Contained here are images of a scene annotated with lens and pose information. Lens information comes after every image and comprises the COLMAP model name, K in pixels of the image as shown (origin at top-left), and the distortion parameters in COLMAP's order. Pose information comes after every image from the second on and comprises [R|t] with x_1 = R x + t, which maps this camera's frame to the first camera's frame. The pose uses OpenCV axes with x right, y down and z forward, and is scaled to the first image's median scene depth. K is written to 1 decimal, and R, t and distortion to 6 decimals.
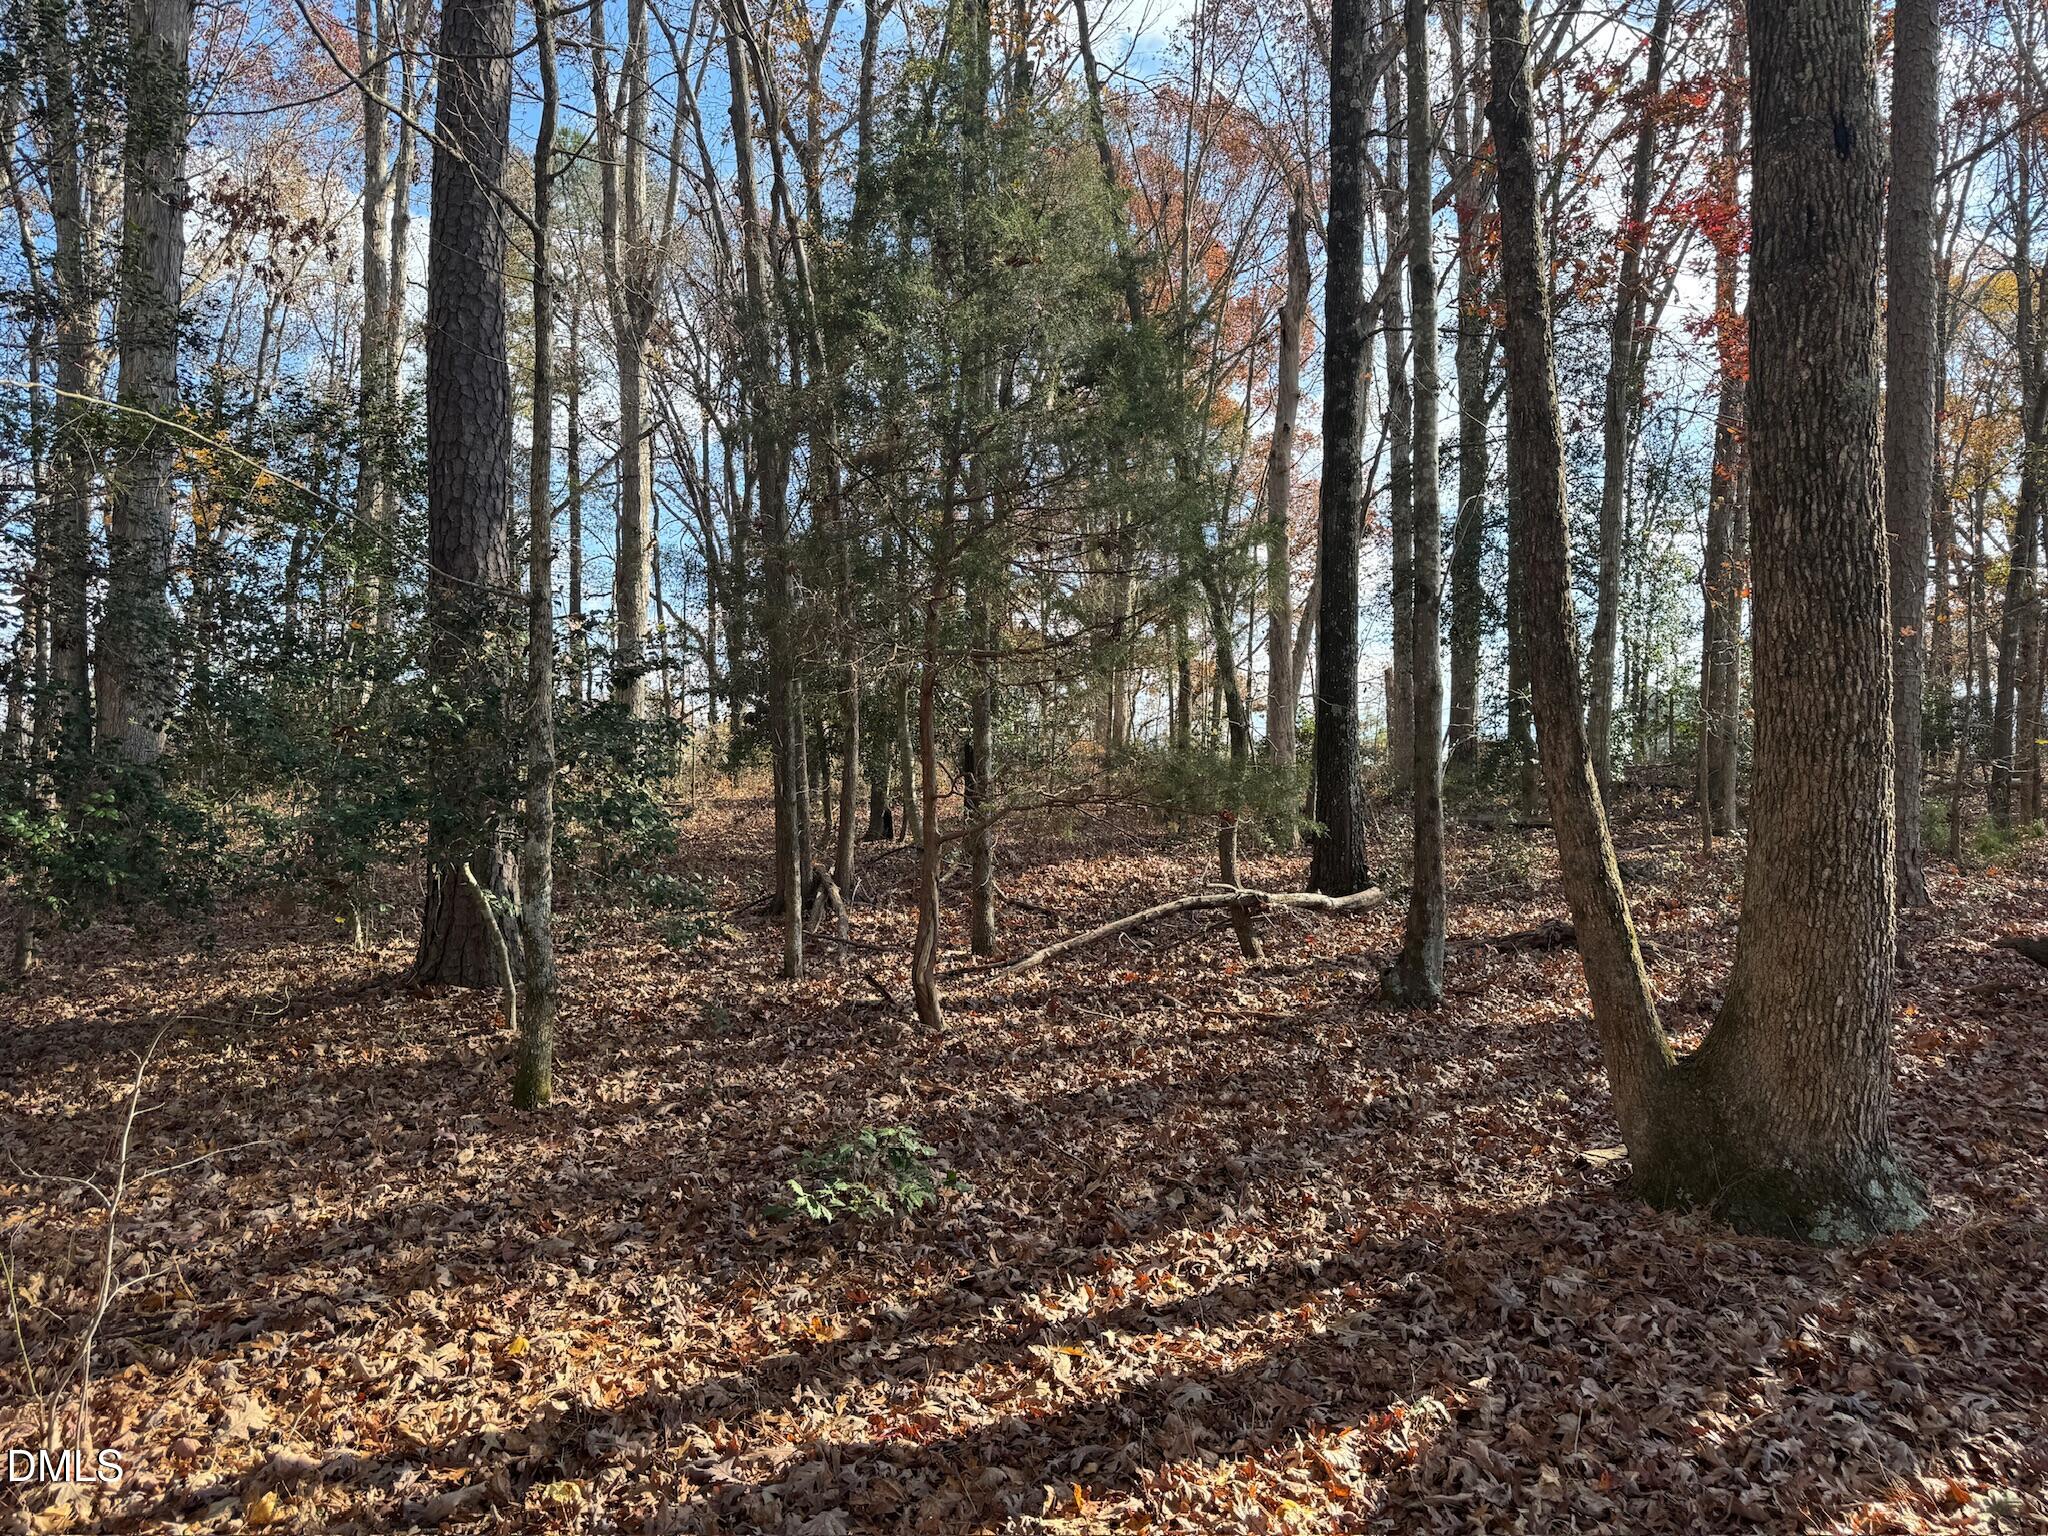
lens RADIAL K [[1451.4, 0, 1019.9], [0, 1451.4, 776.6], [0, 0, 1]] dist [0.047964, -0.059625]
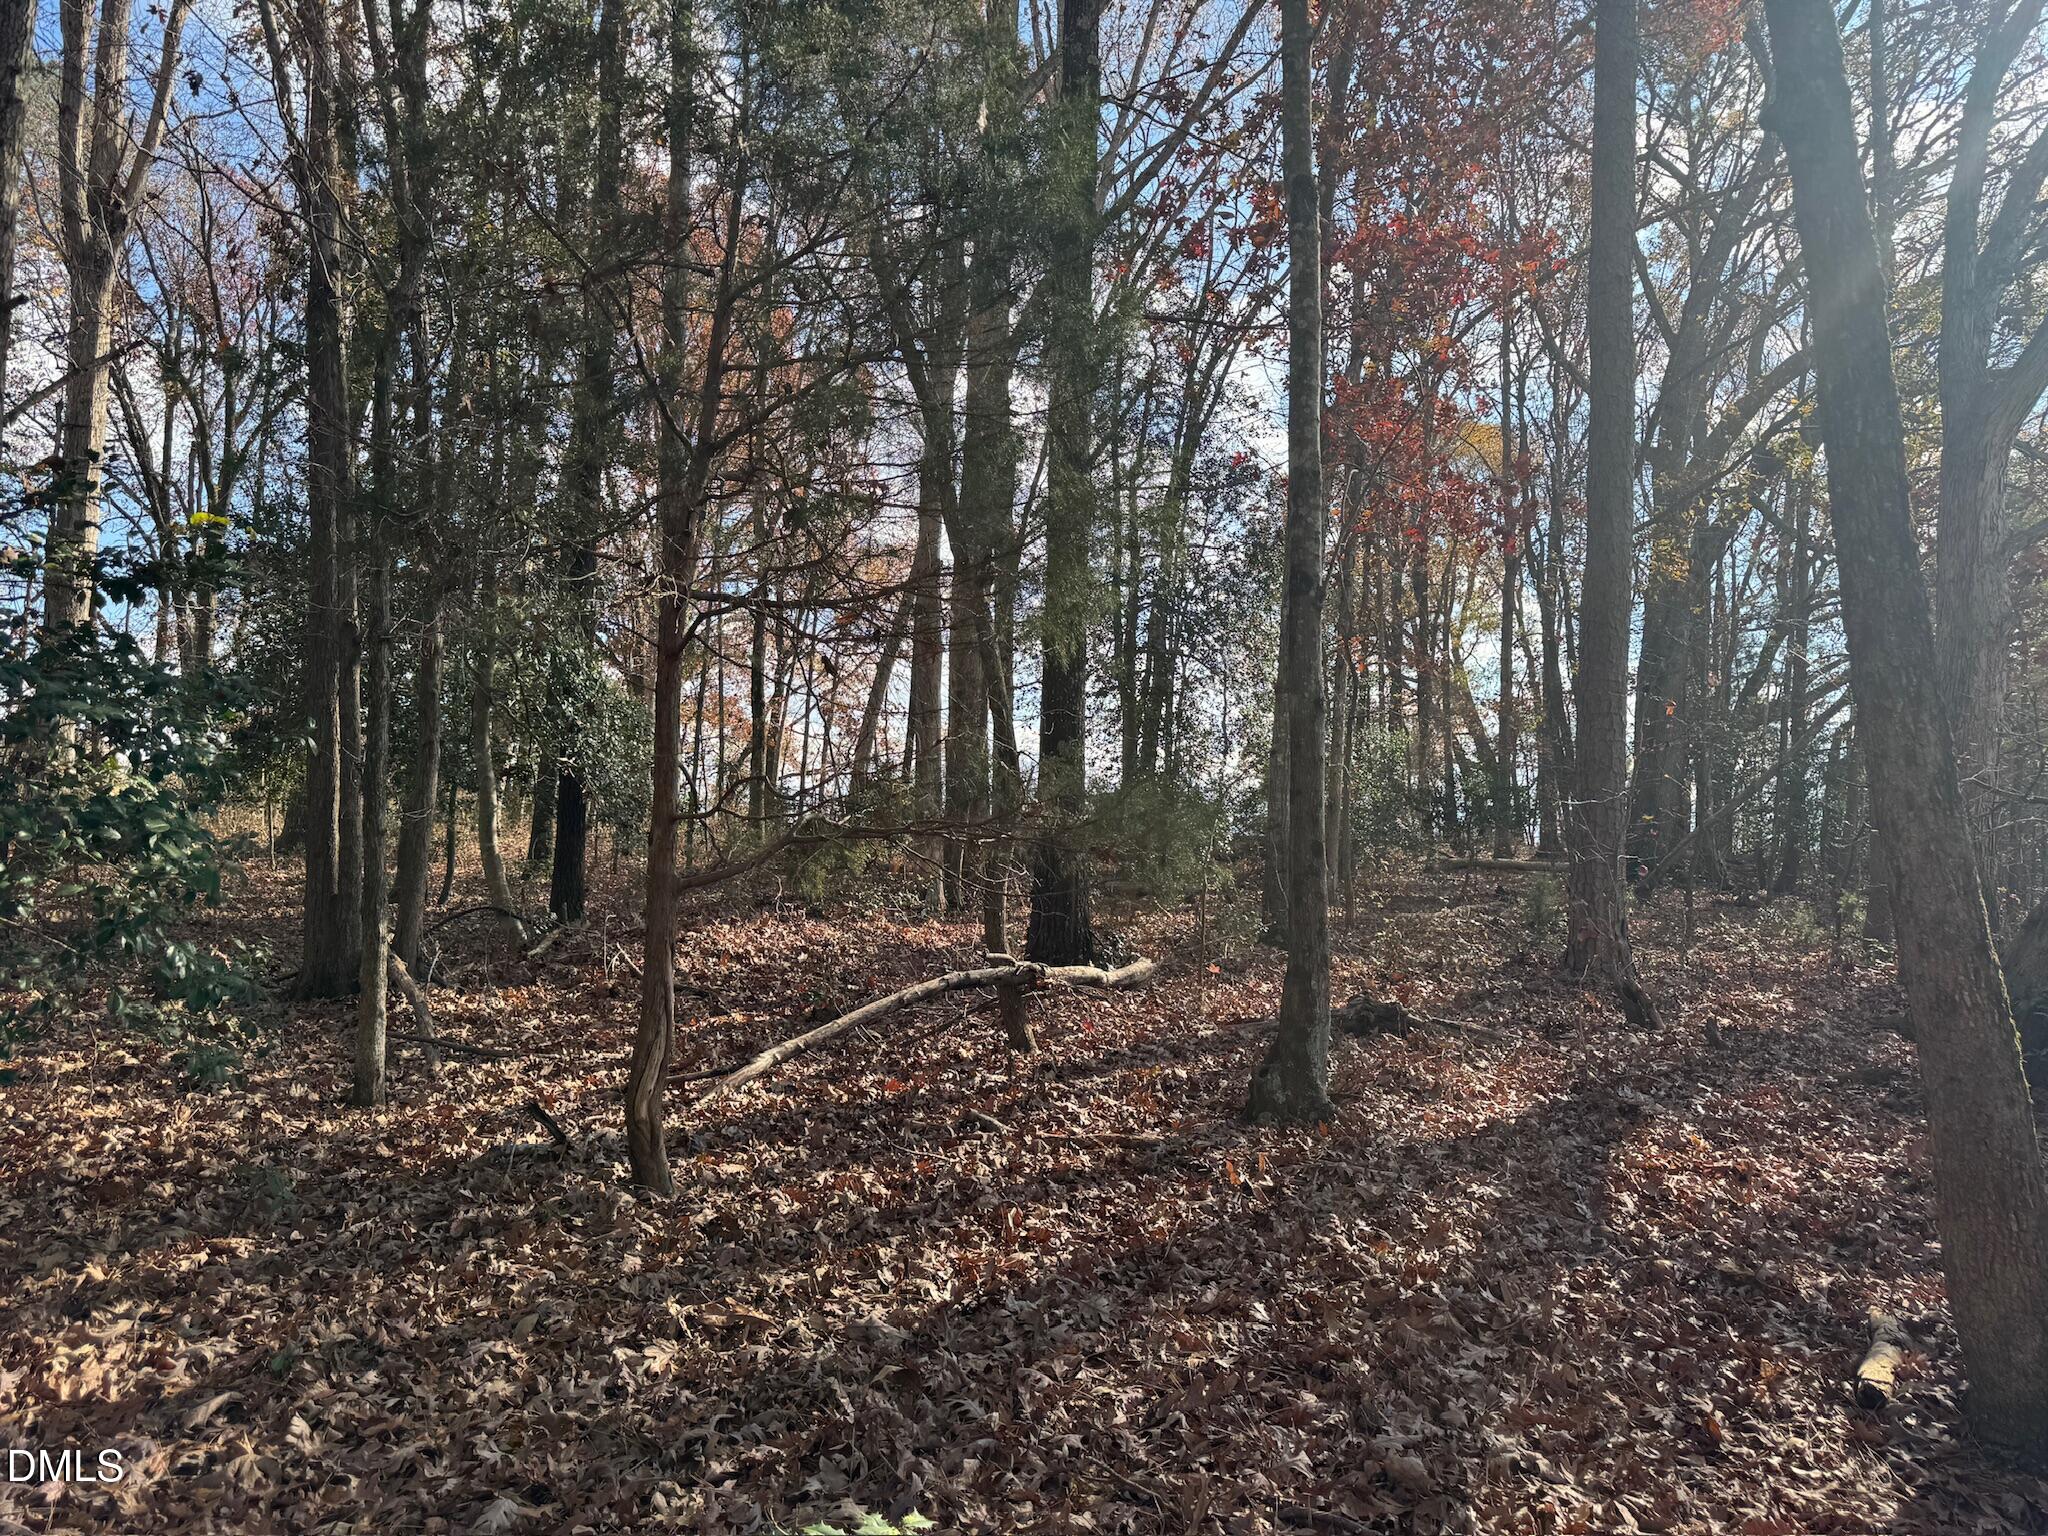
lens RADIAL K [[1451.4, 0, 1025.0], [0, 1451.4, 767.0], [0, 0, 1]] dist [0.047964, -0.059625]
pose [[0.945235, 0.034803, 0.324530, -0.097857], [-0.017664, 0.998296, -0.055610, 0.018346], [-0.325912, 0.046832, 0.944239, 0.276853]]
